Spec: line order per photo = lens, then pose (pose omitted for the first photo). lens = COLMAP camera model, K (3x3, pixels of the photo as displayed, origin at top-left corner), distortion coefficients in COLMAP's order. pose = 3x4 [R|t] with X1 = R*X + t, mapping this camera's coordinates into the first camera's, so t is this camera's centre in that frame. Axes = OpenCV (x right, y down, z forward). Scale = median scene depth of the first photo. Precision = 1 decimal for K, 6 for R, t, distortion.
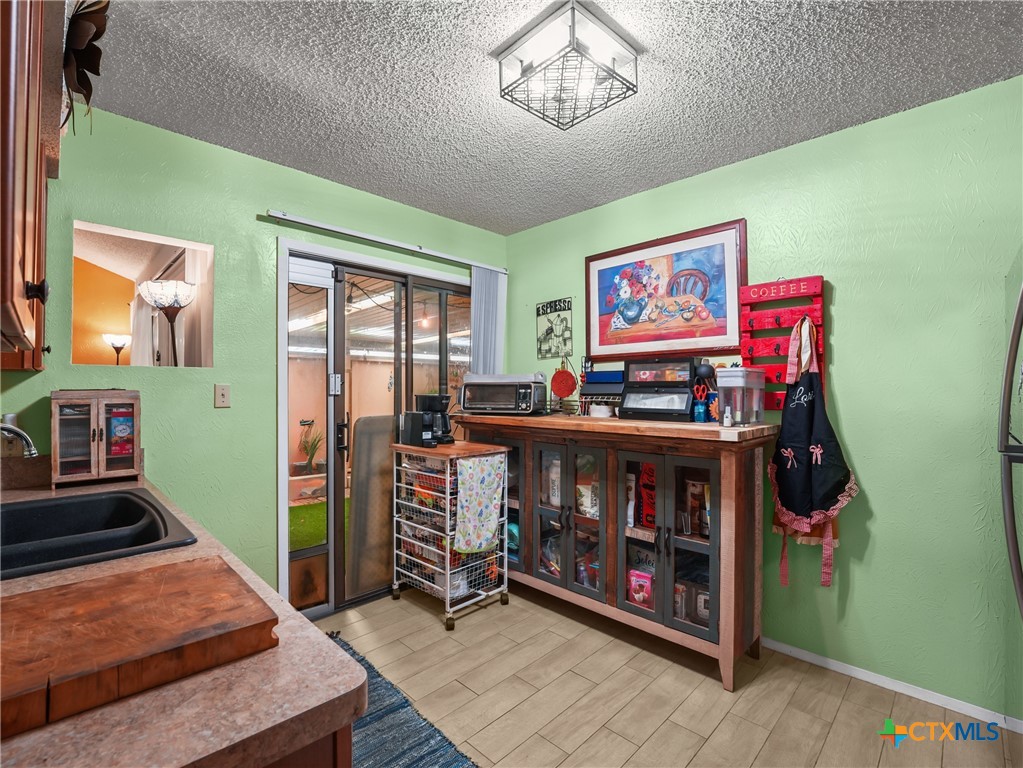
lens RADIAL K [[473.4, 0, 507.3], [0, 473.4, 387.9], [0, 0, 1]] dist [-0.019309, -0.000559]
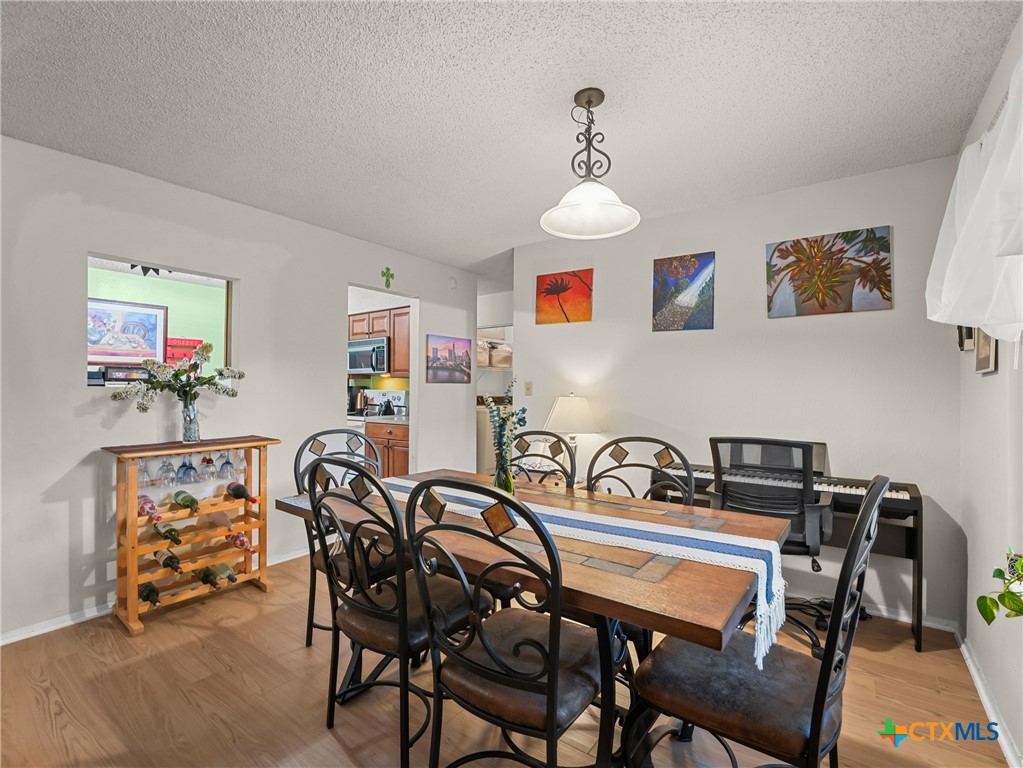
lens RADIAL K [[473.4, 0, 512.6], [0, 473.4, 383.7], [0, 0, 1]] dist [-0.019309, -0.000559]
pose [[-0.158447, 0.010653, 0.987310, -1.773133], [-0.010723, 0.999864, -0.012509, 0.013936], [-0.987309, -0.012569, -0.158312, -0.249099]]
